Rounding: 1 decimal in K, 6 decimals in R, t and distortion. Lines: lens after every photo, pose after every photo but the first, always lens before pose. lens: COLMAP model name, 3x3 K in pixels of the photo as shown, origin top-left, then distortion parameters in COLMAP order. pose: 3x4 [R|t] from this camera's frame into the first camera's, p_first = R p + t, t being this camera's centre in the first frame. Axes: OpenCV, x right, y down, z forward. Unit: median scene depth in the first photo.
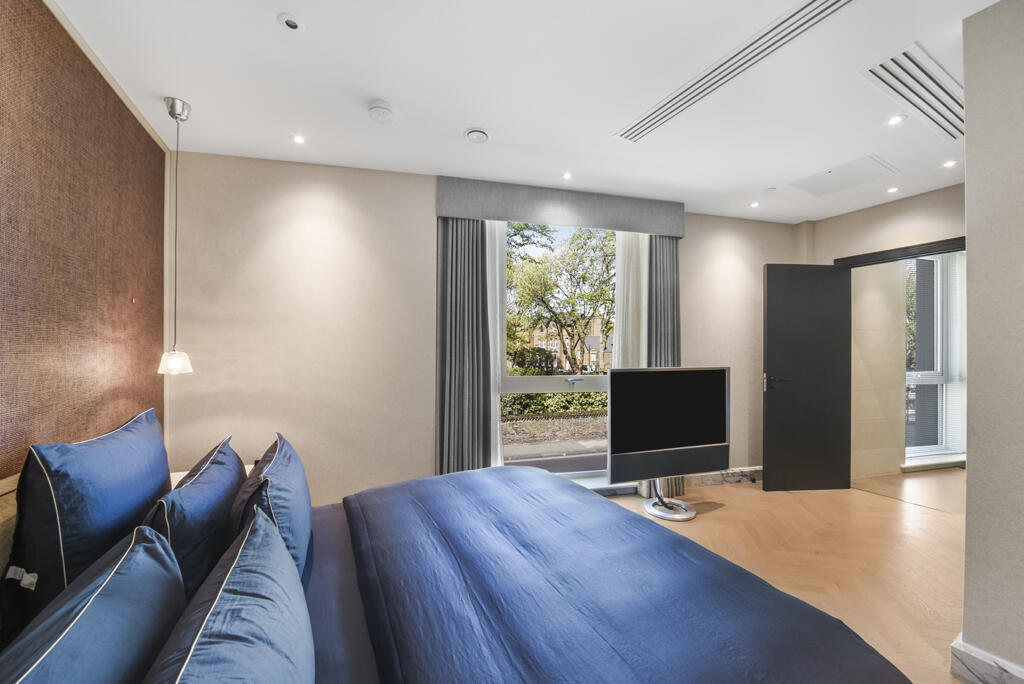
lens RADIAL K [[358.2, 0, 511.2], [0, 358.2, 349.2], [0, 0, 1]] dist [-0.010850, 0.000618]
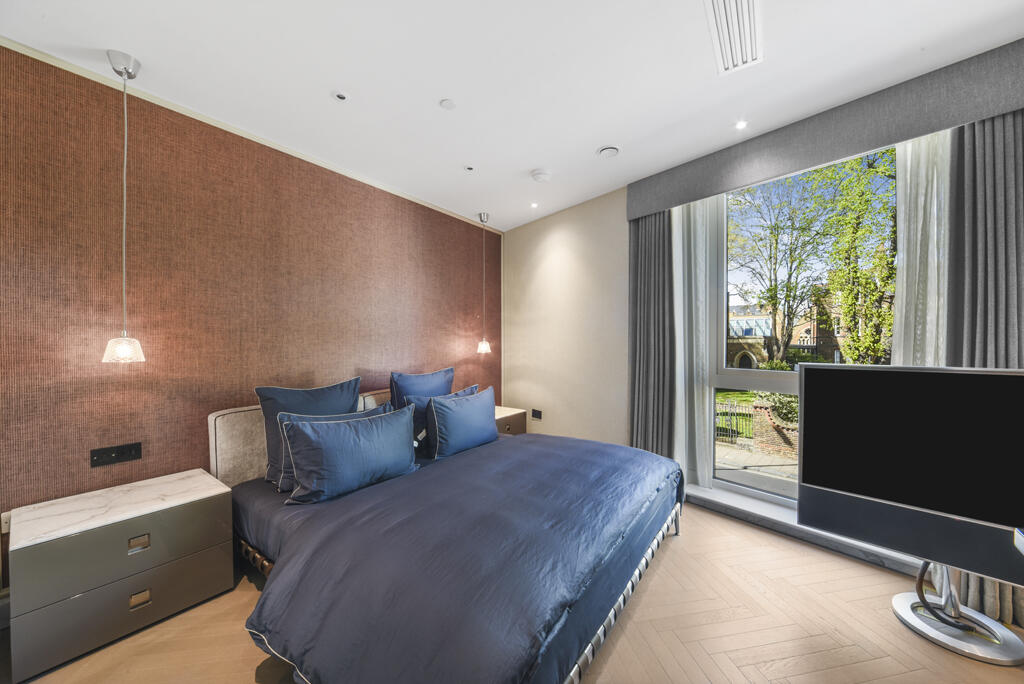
lens RADIAL K [[358.2, 0, 519.2], [0, 358.2, 342.6], [0, 0, 1]] dist [-0.010850, 0.000618]
pose [[0.477535, -0.004245, -0.878603, 0.616486], [0.004639, 0.999987, -0.002310, 0.012161], [0.878601, -0.002973, 0.477548, 0.161519]]
